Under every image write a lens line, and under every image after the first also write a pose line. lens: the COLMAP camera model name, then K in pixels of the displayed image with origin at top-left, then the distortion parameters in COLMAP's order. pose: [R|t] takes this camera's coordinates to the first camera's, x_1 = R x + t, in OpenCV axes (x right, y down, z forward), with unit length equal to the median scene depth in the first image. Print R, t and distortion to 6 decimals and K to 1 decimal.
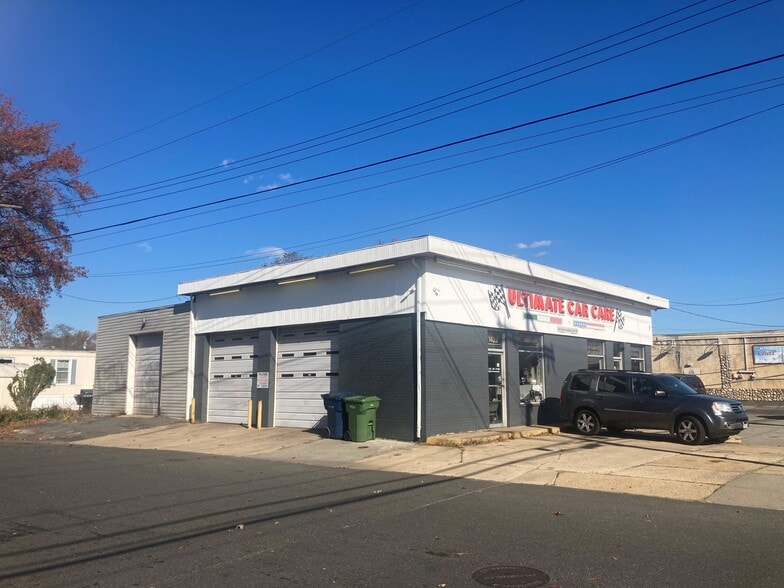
lens RADIAL K [[625.5, 0, 392.0], [0, 625.5, 294.0], [0, 0, 1]] dist [0.061112, -0.003800]
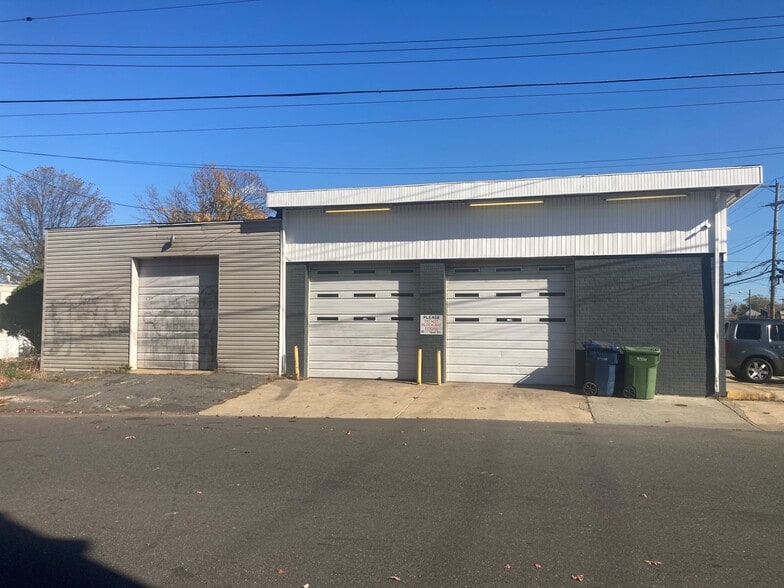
lens RADIAL K [[625.5, 0, 392.0], [0, 625.5, 294.0], [0, 0, 1]] dist [0.061112, -0.003800]
pose [[0.895618, 0.033538, 0.443558, -0.602448], [-0.071751, 0.994988, 0.069645, 0.046174], [-0.438999, -0.094201, 0.893536, 0.314092]]
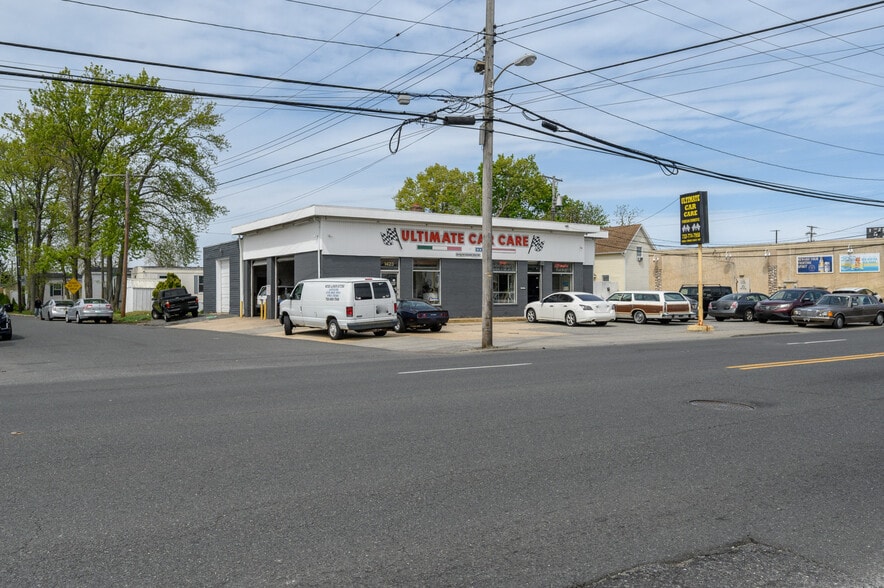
lens RADIAL K [[699.6, 0, 411.6], [0, 699.6, 293.1], [0, 0, 1]] dist [-0.008830, -0.001927]
pose [[0.956651, 0.000087, -0.291235, 0.655289], [0.040010, 0.990479, 0.131721, -0.073825], [0.288474, -0.137664, 0.947540, -0.572544]]
